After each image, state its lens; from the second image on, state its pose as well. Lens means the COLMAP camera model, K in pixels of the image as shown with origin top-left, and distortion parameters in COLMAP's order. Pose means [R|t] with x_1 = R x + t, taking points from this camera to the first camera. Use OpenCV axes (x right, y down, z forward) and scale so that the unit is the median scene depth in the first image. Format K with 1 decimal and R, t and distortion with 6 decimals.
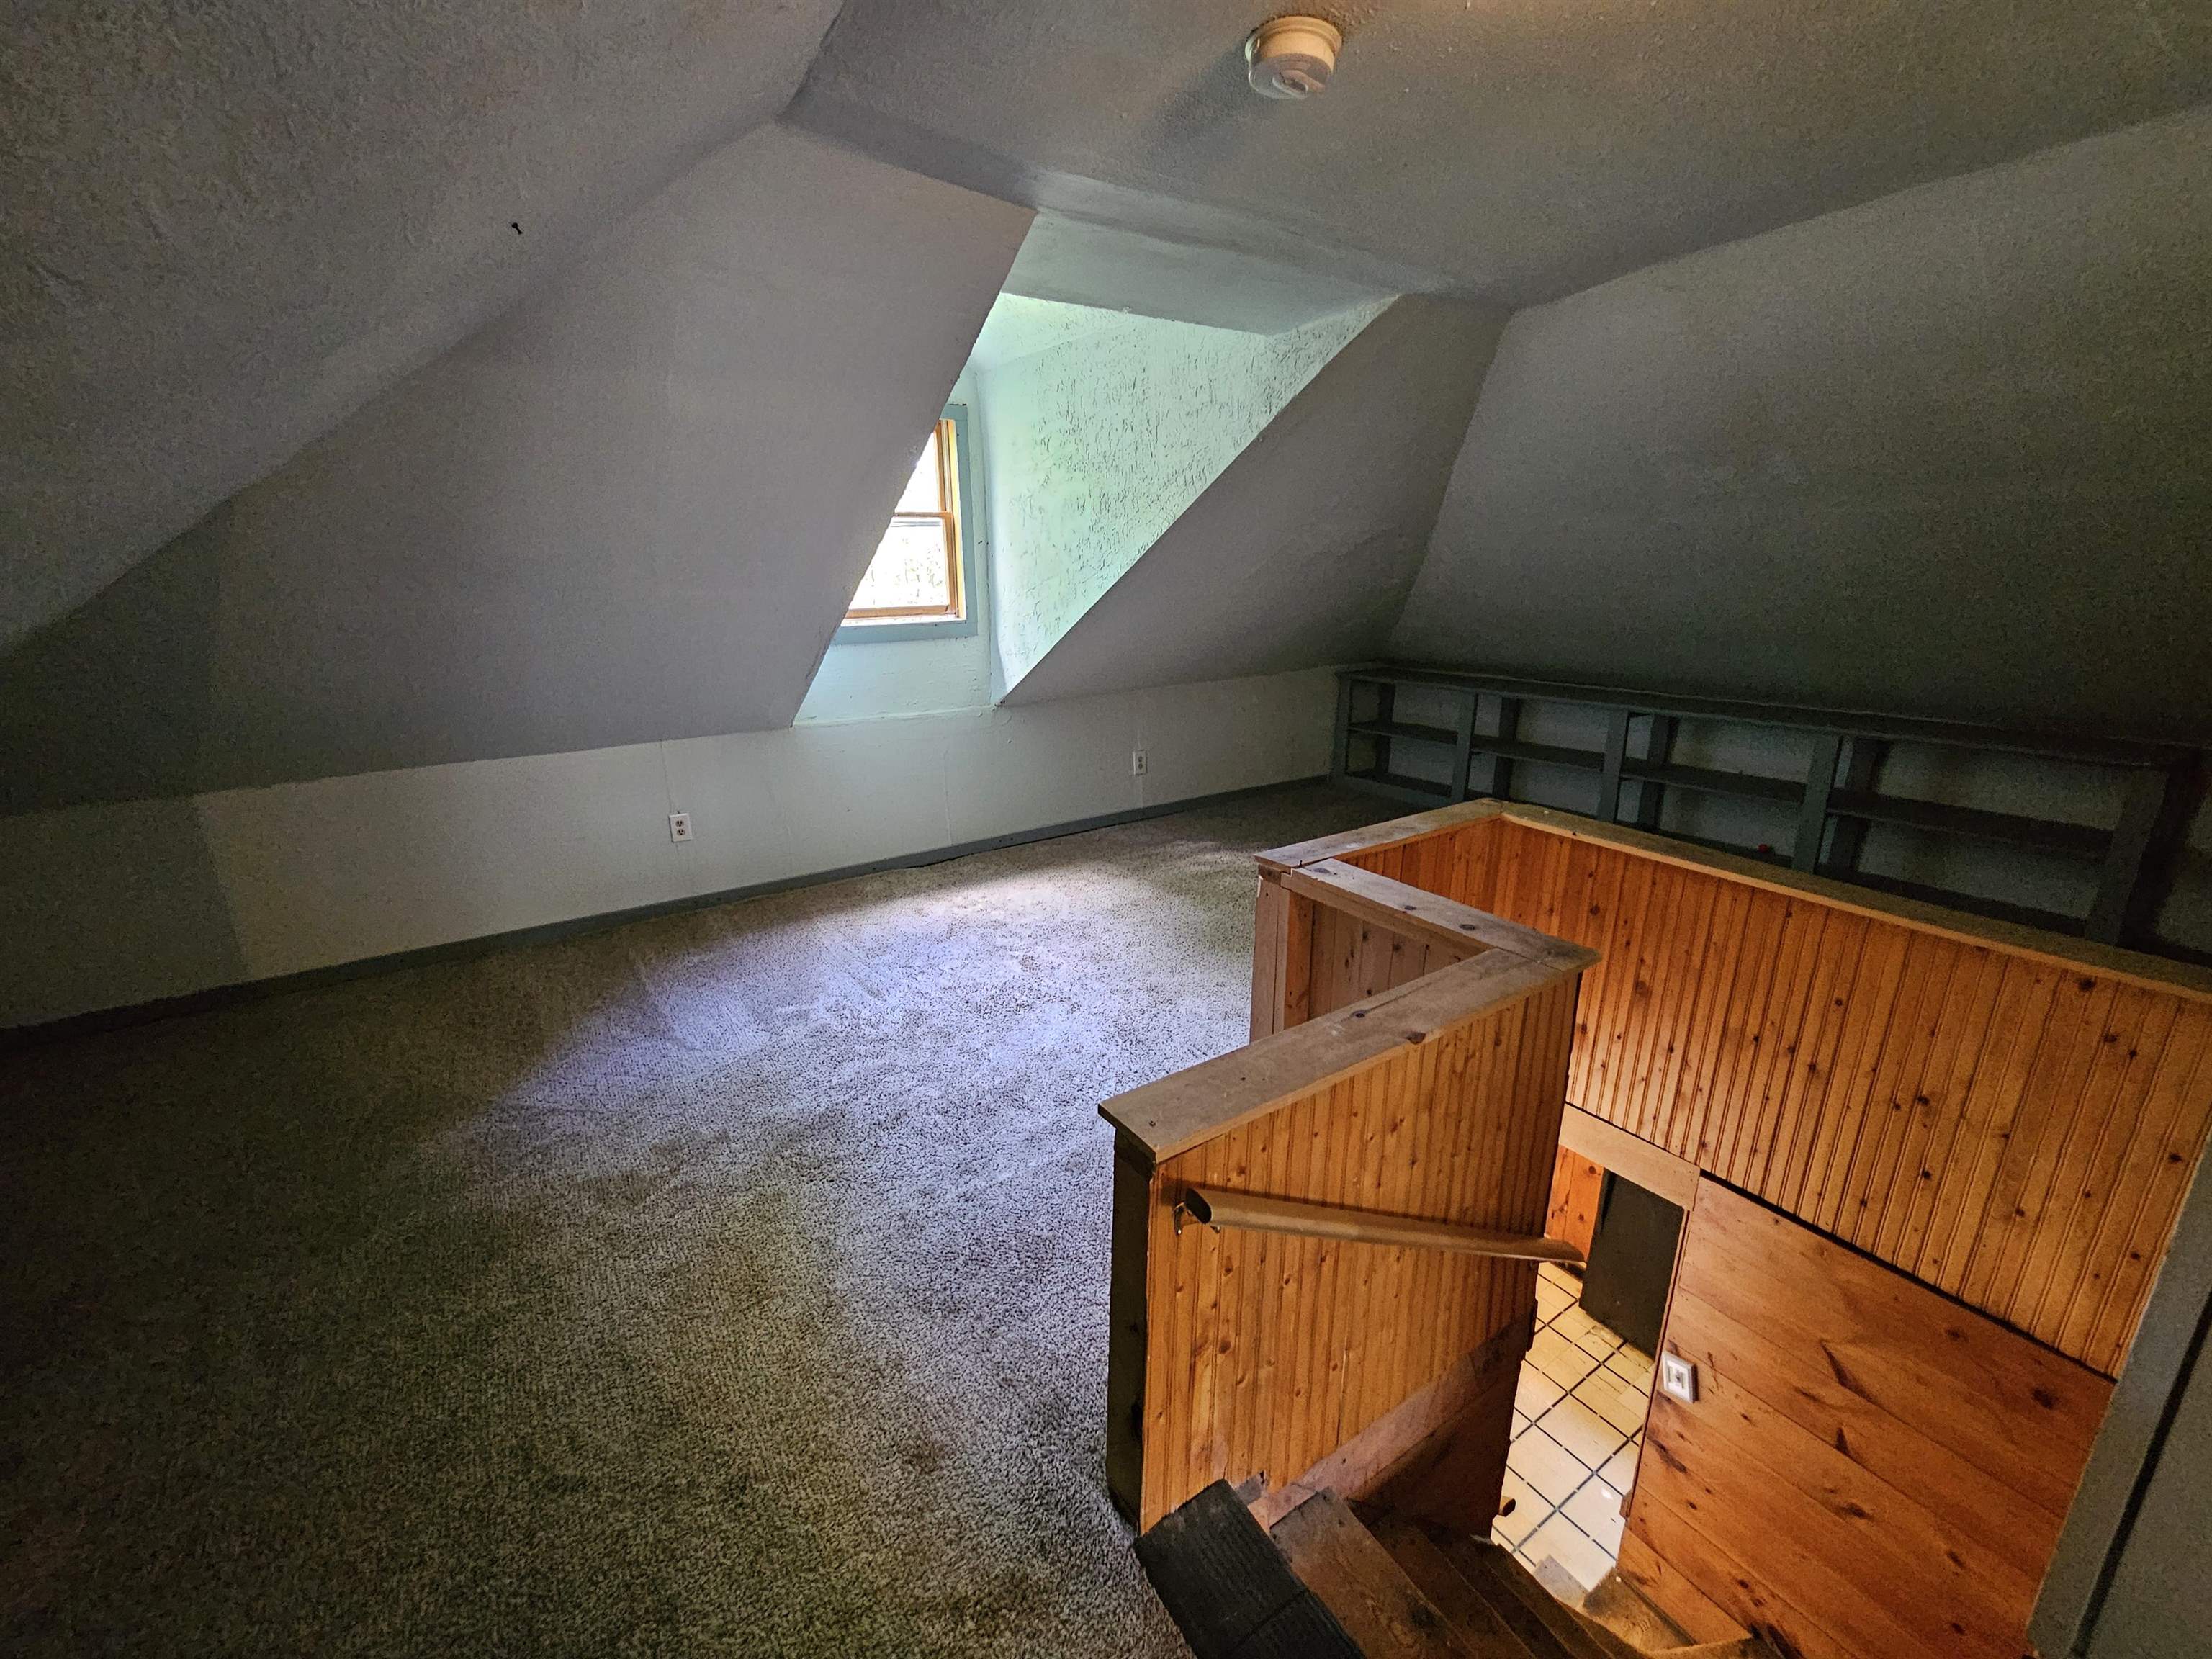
lens RADIAL K [[909.8, 0, 1101.2], [0, 909.8, 828.0], [0, 0, 1]] dist [0.002418, -0.002090]
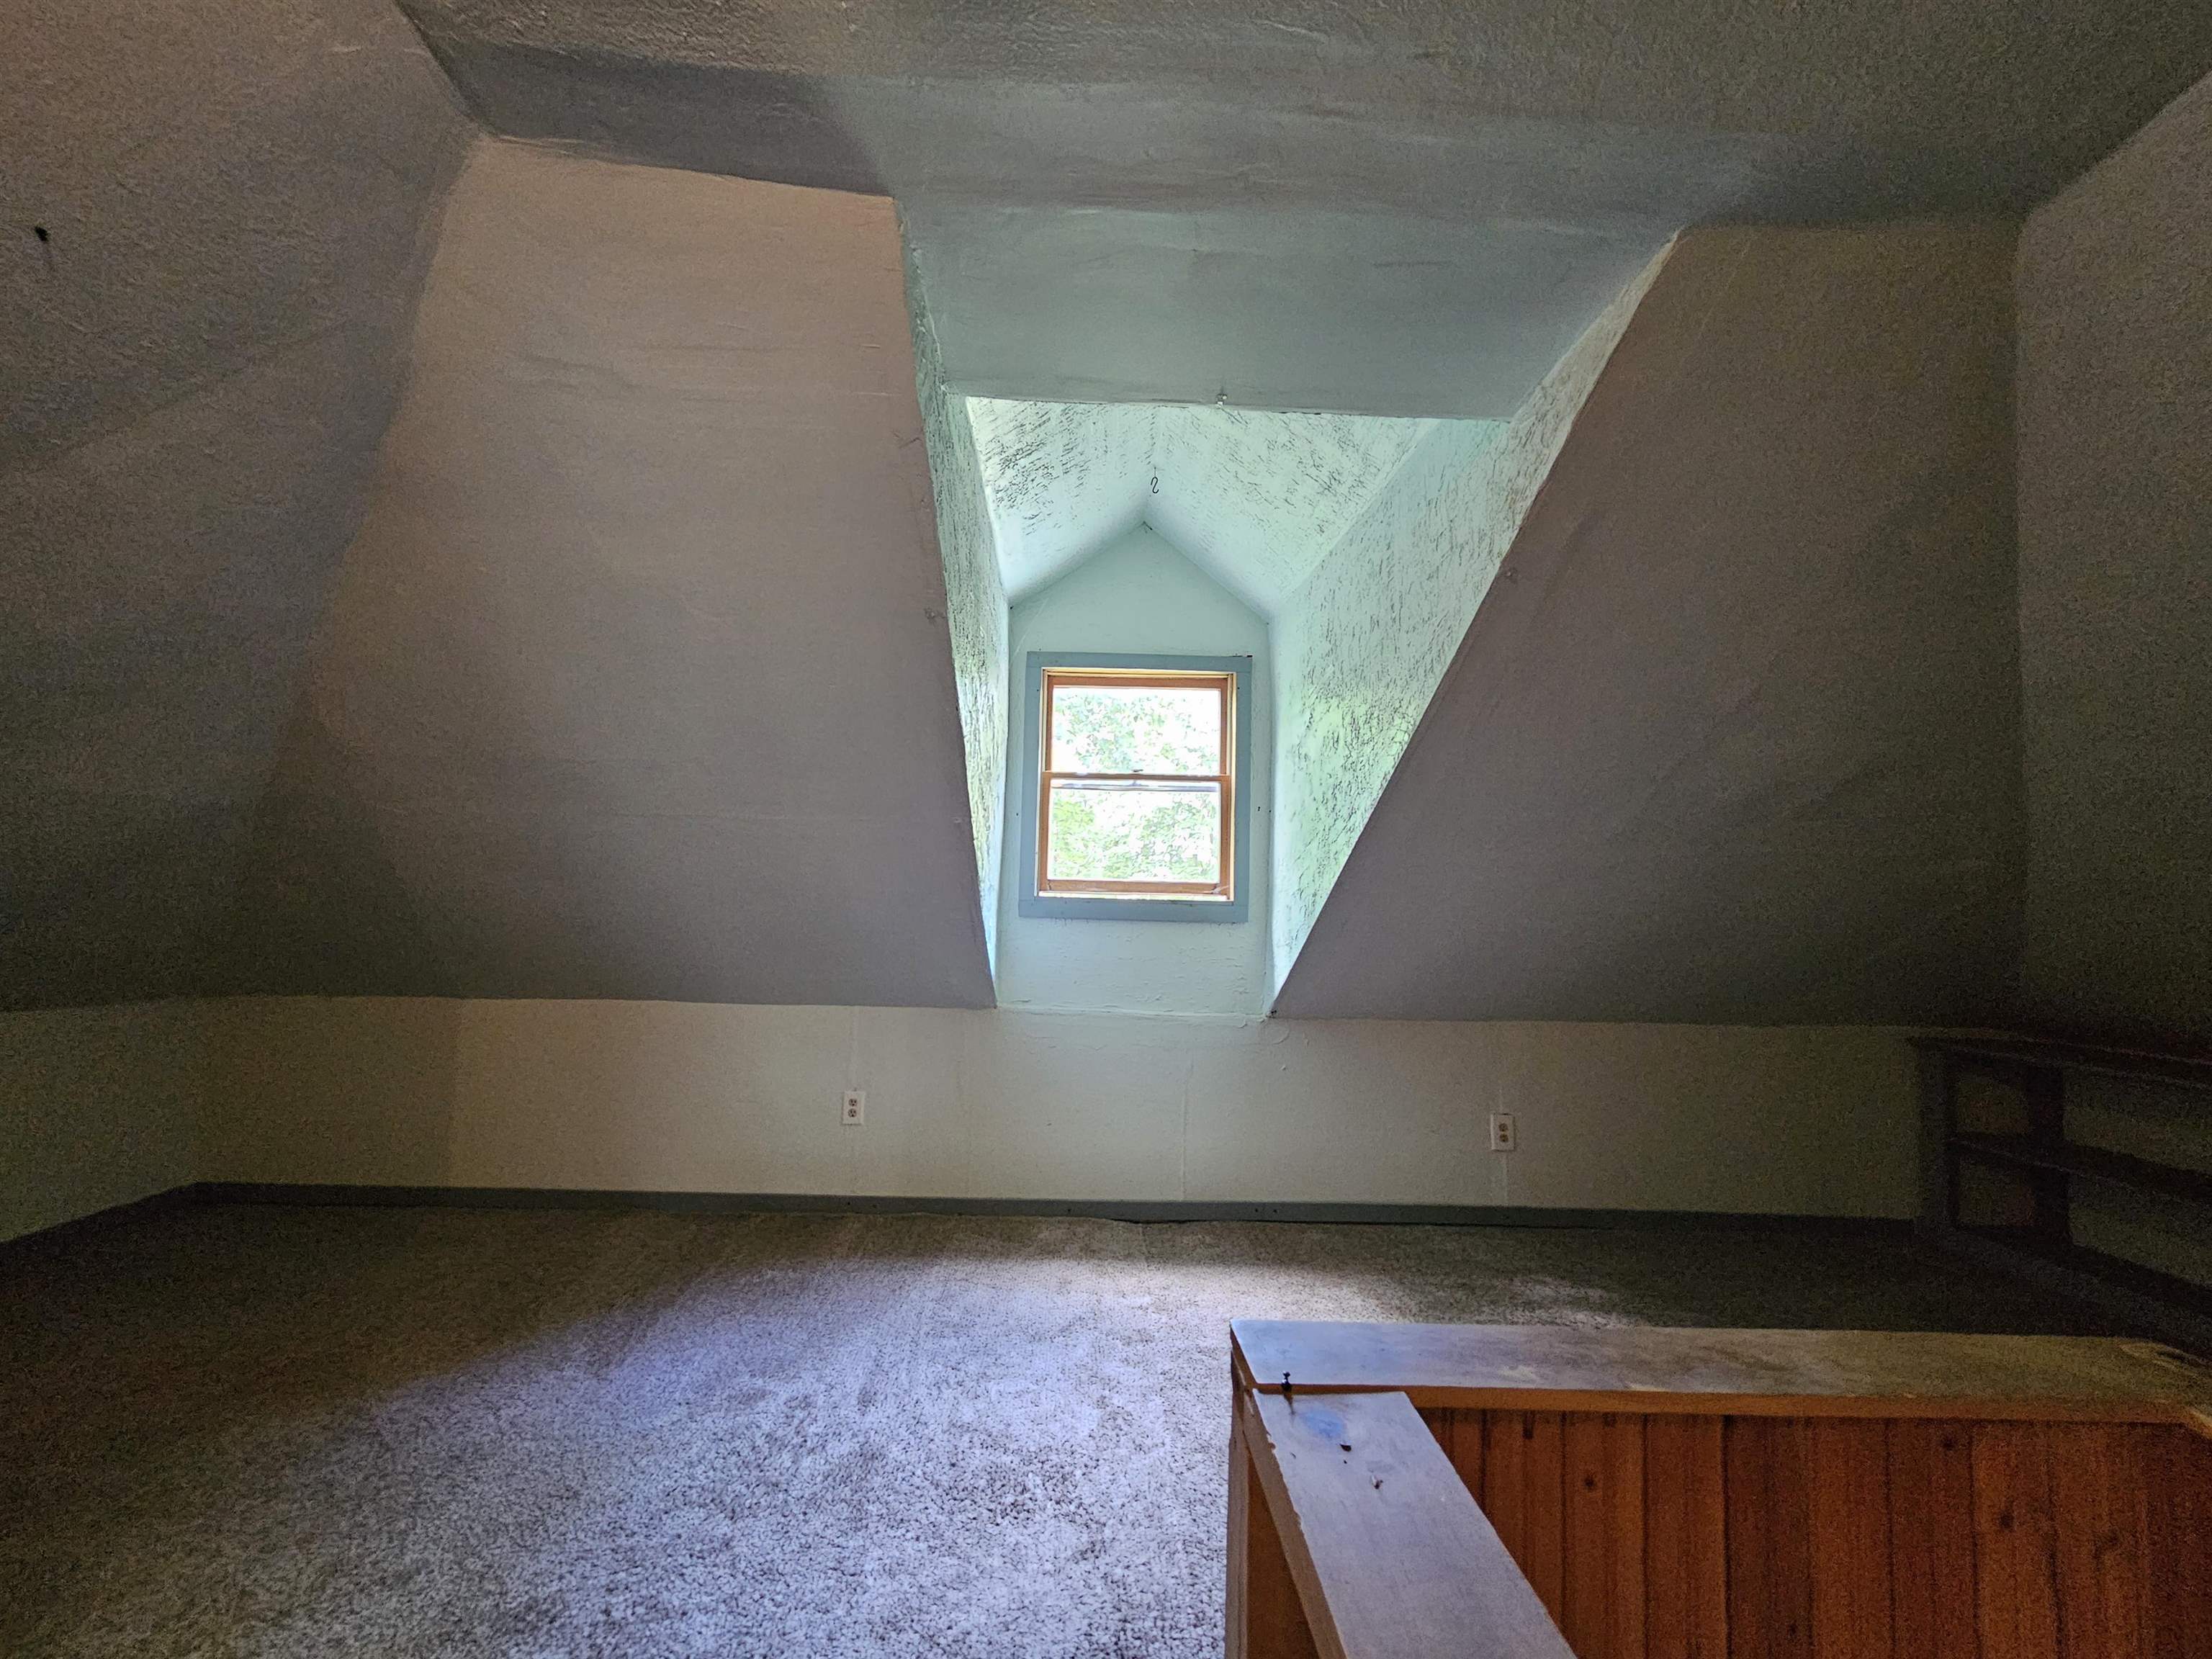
lens RADIAL K [[909.8, 0, 1103.1], [0, 909.8, 829.6], [0, 0, 1]] dist [0.002418, -0.002090]
pose [[0.843610, -0.007934, -0.536898, 0.192468], [-0.188519, 0.931864, -0.309985, -0.021993], [0.502775, 0.362722, 0.784634, 0.321365]]
